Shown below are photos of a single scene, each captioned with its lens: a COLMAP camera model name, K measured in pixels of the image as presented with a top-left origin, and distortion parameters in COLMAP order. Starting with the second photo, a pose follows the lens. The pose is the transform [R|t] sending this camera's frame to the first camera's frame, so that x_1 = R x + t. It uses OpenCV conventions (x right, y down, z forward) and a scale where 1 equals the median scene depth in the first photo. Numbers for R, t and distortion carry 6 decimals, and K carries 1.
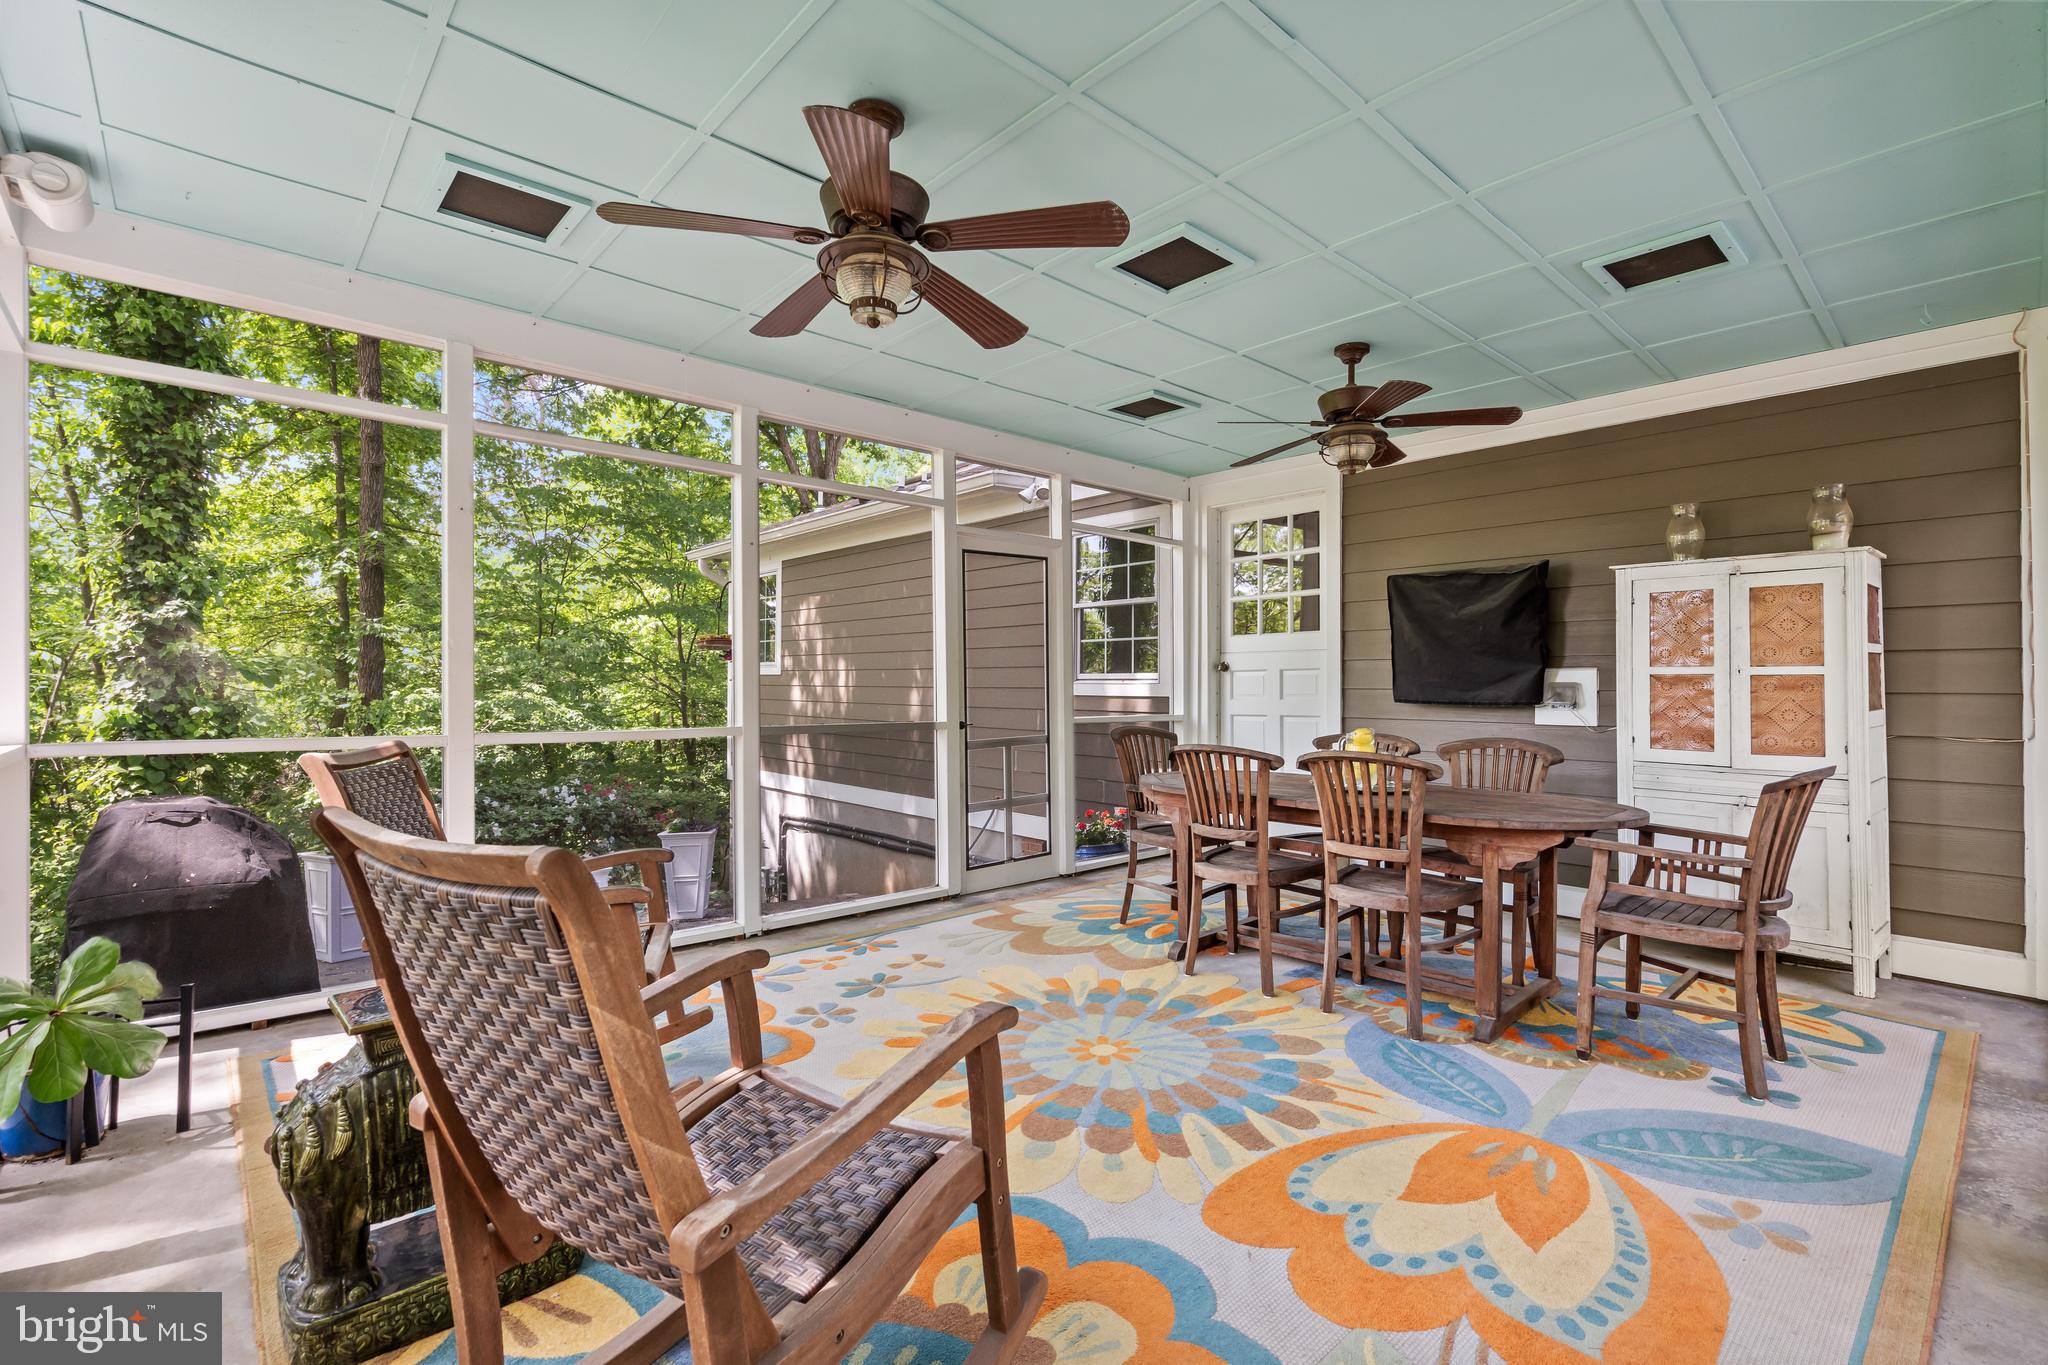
lens RADIAL K [[919.7, 0, 1002.1], [0, 919.7, 685.1], [0, 0, 1]] dist [-0.005556, 0.000003]
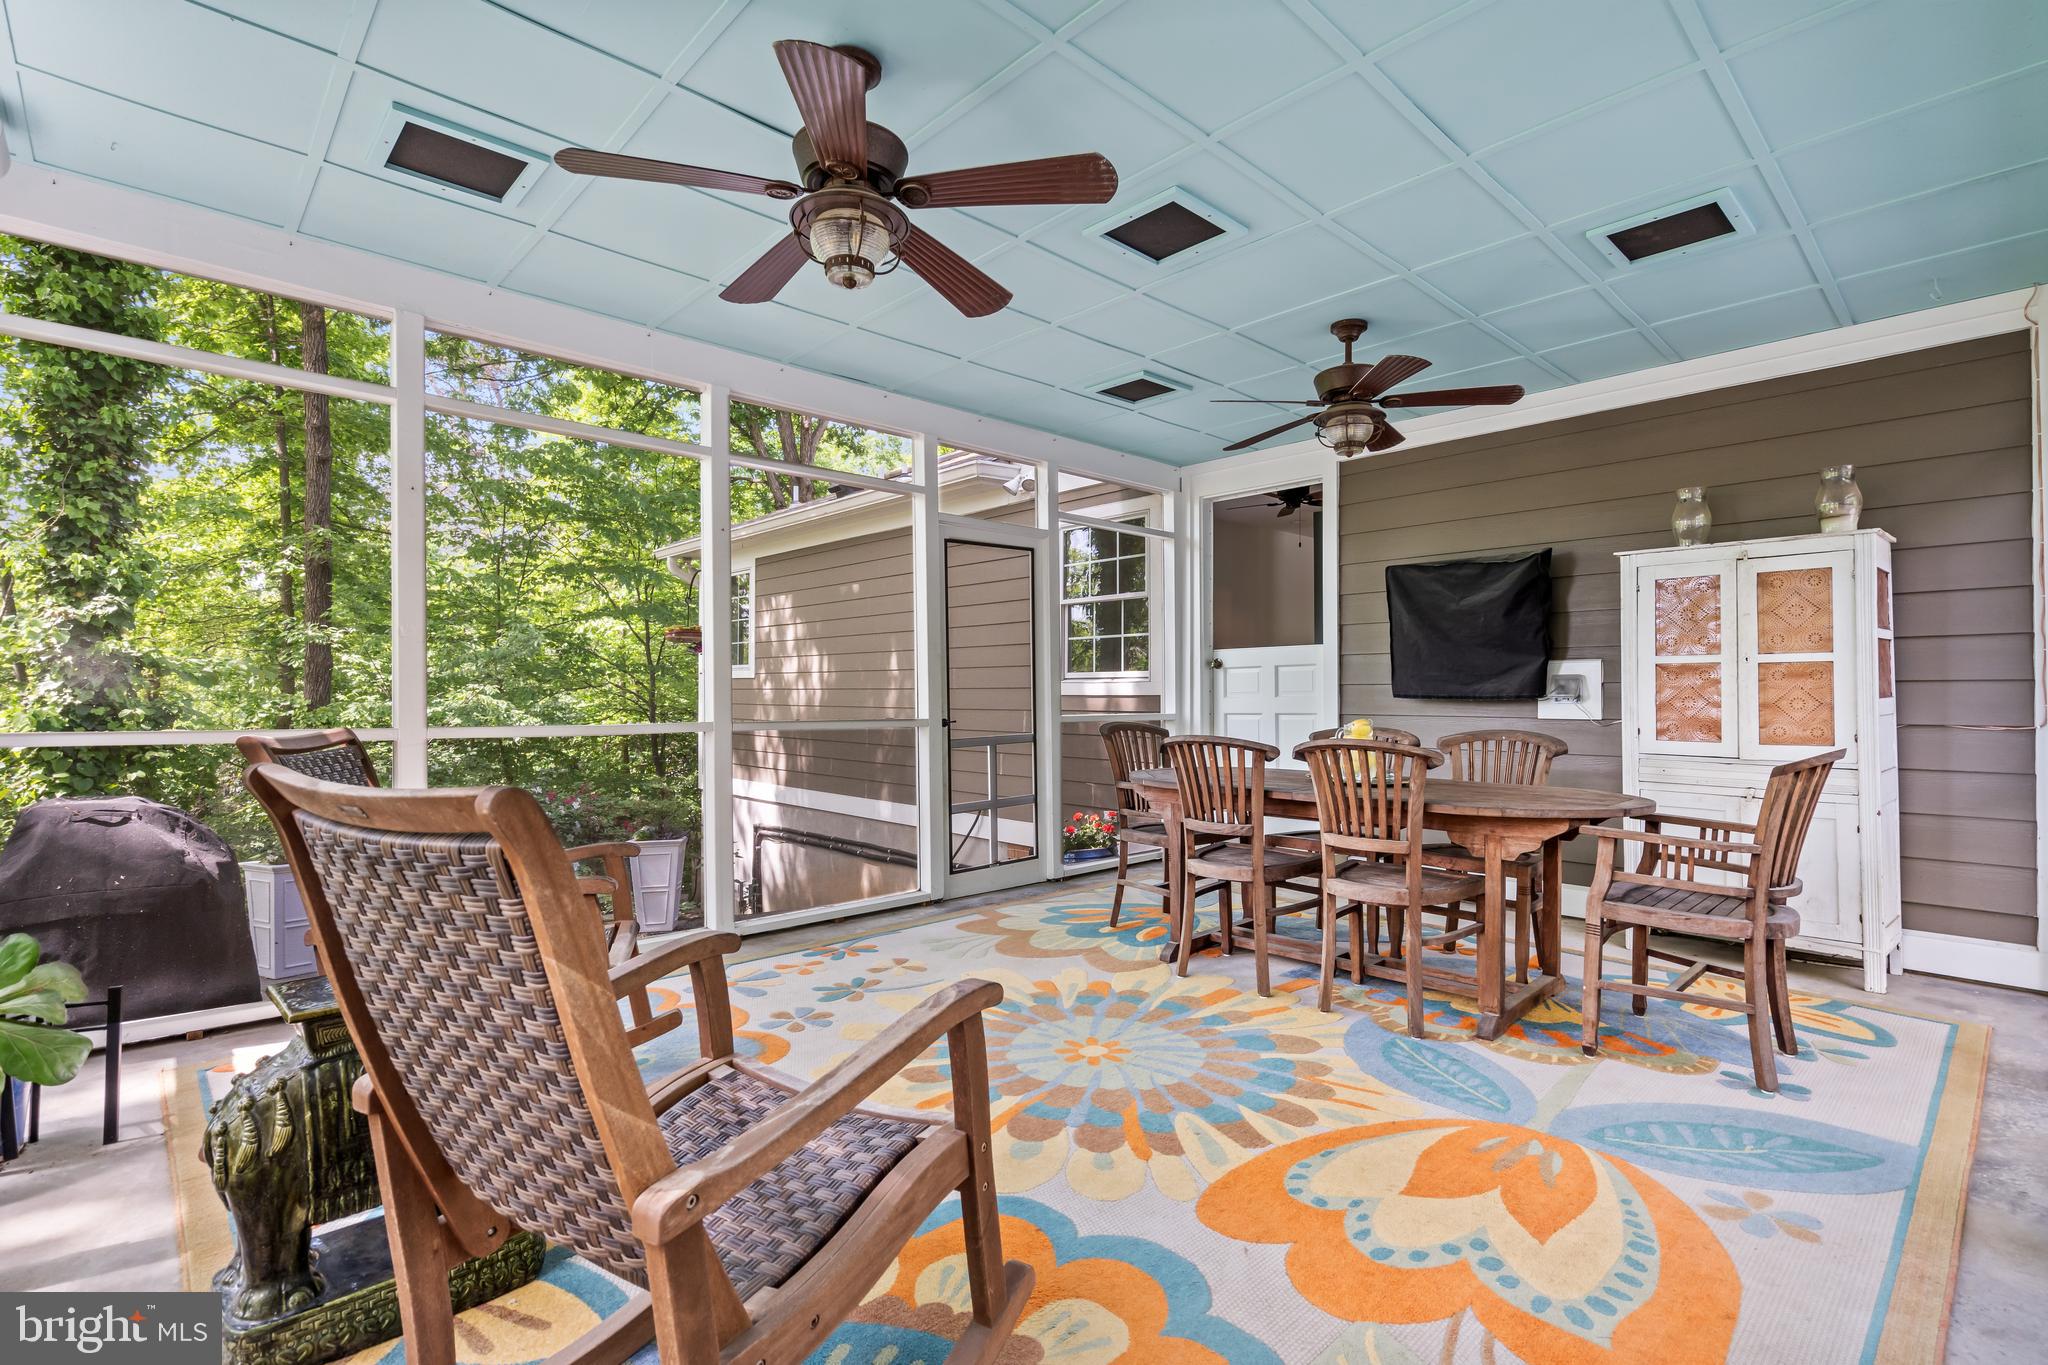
lens RADIAL K [[958.4, 0, 1006.5], [0, 958.4, 698.6], [0, 0, 1]] dist [-0.001773, -0.000808]
pose [[0.999788, -0.002806, 0.020384, 0.000832], [0.002793, 0.999996, 0.000653, 0.027838], [-0.020386, -0.000596, 0.999792, 0.004212]]
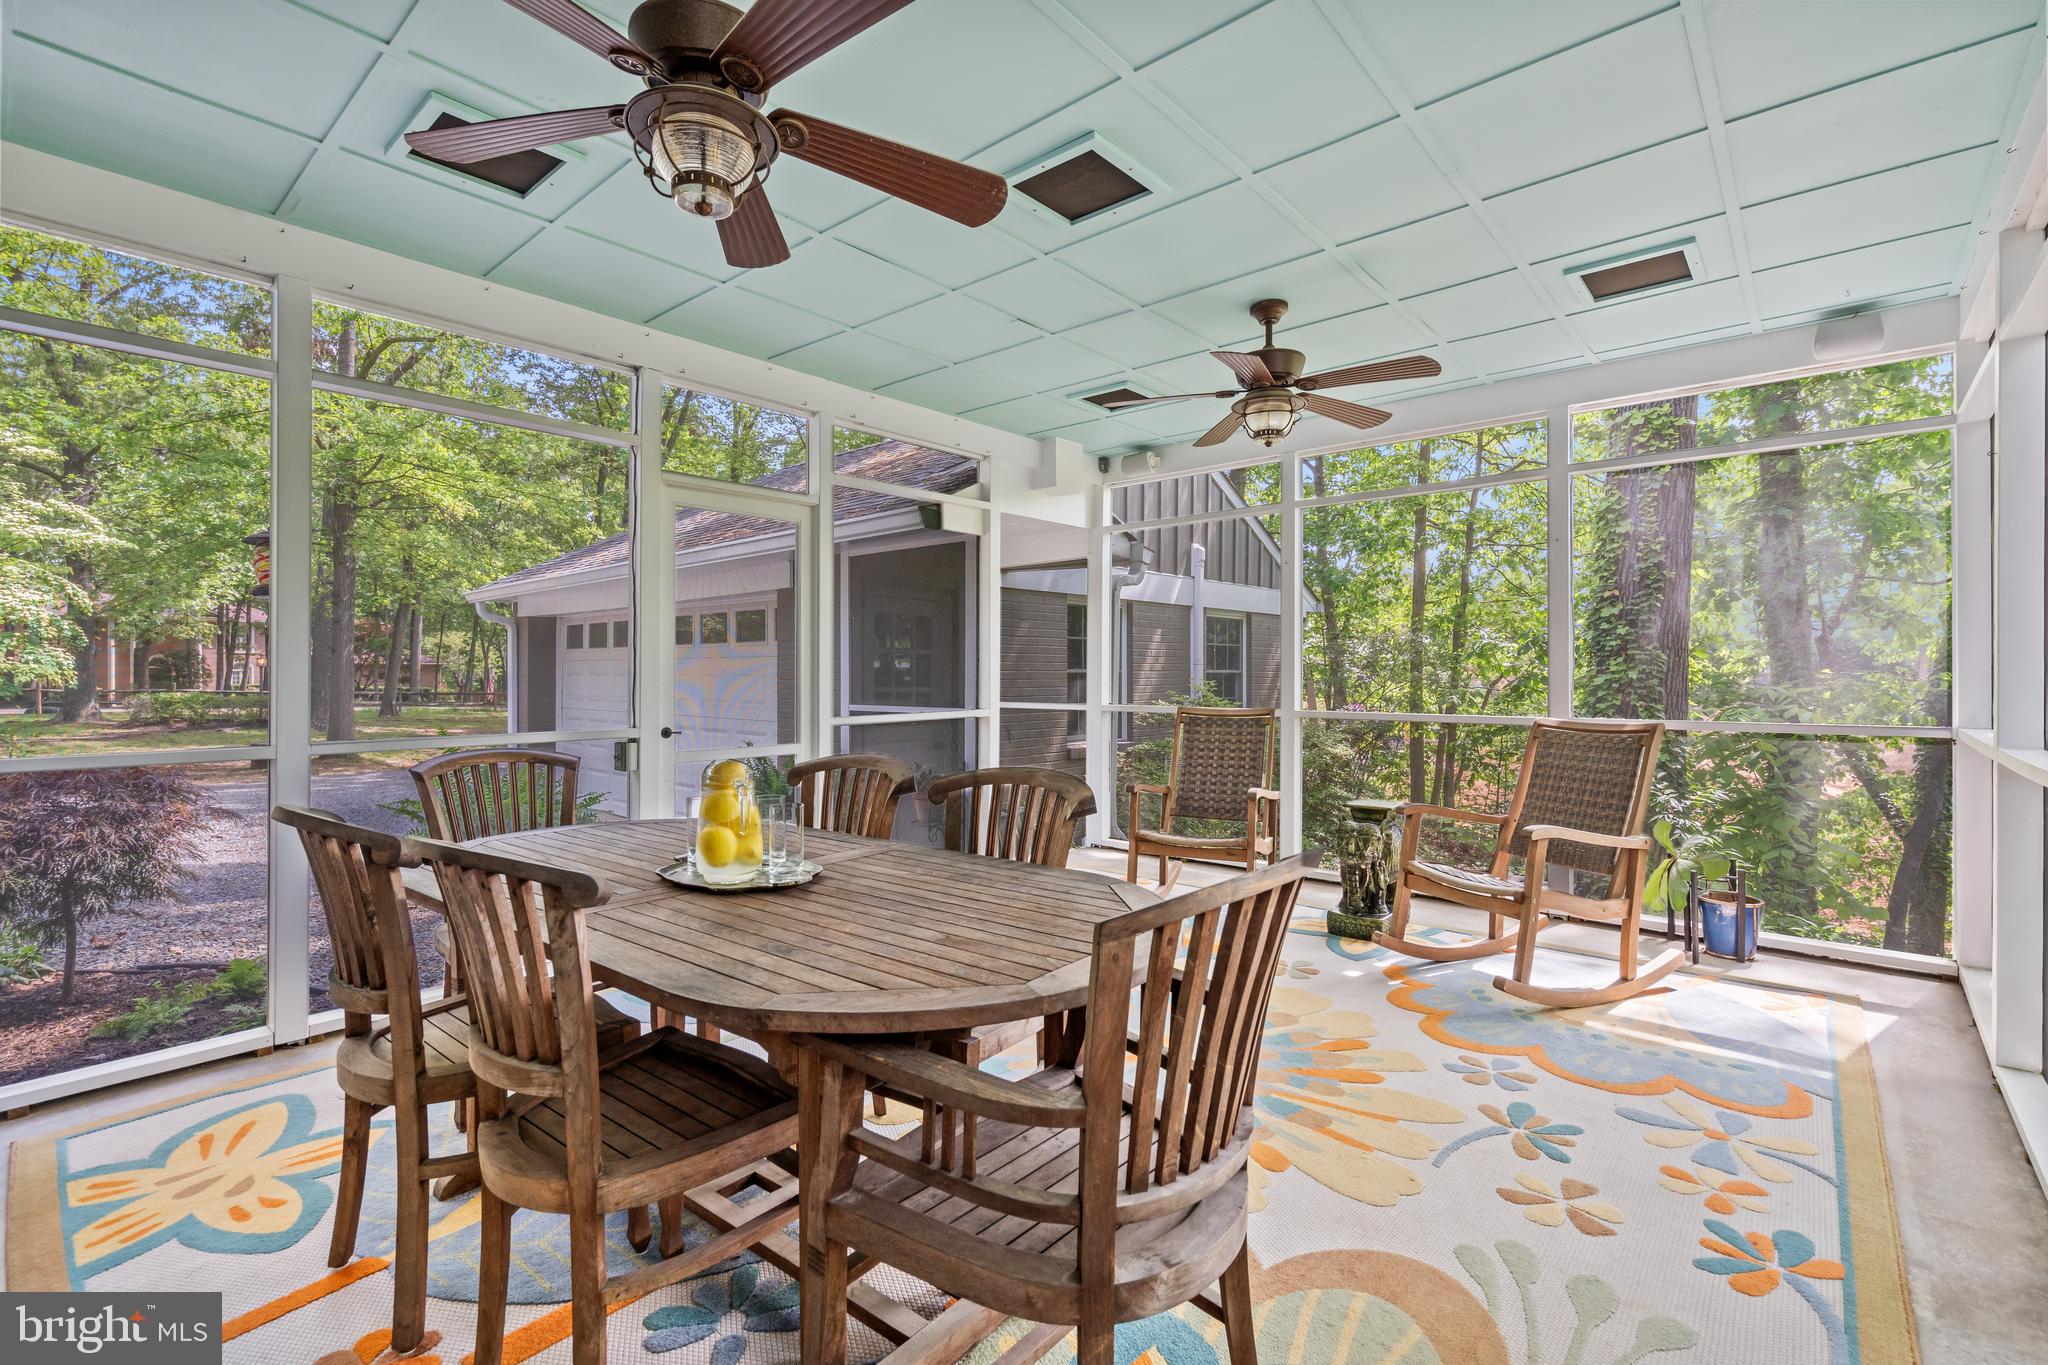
lens RADIAL K [[919.7, 0, 1002.1], [0, 919.7, 685.1], [0, 0, 1]] dist [-0.005556, 0.000003]
pose [[-0.993773, -0.003604, -0.111365, 0.341442], [-0.003617, 0.999993, -0.000092, 0.006599], [0.111365, 0.000312, -0.993780, 1.777126]]
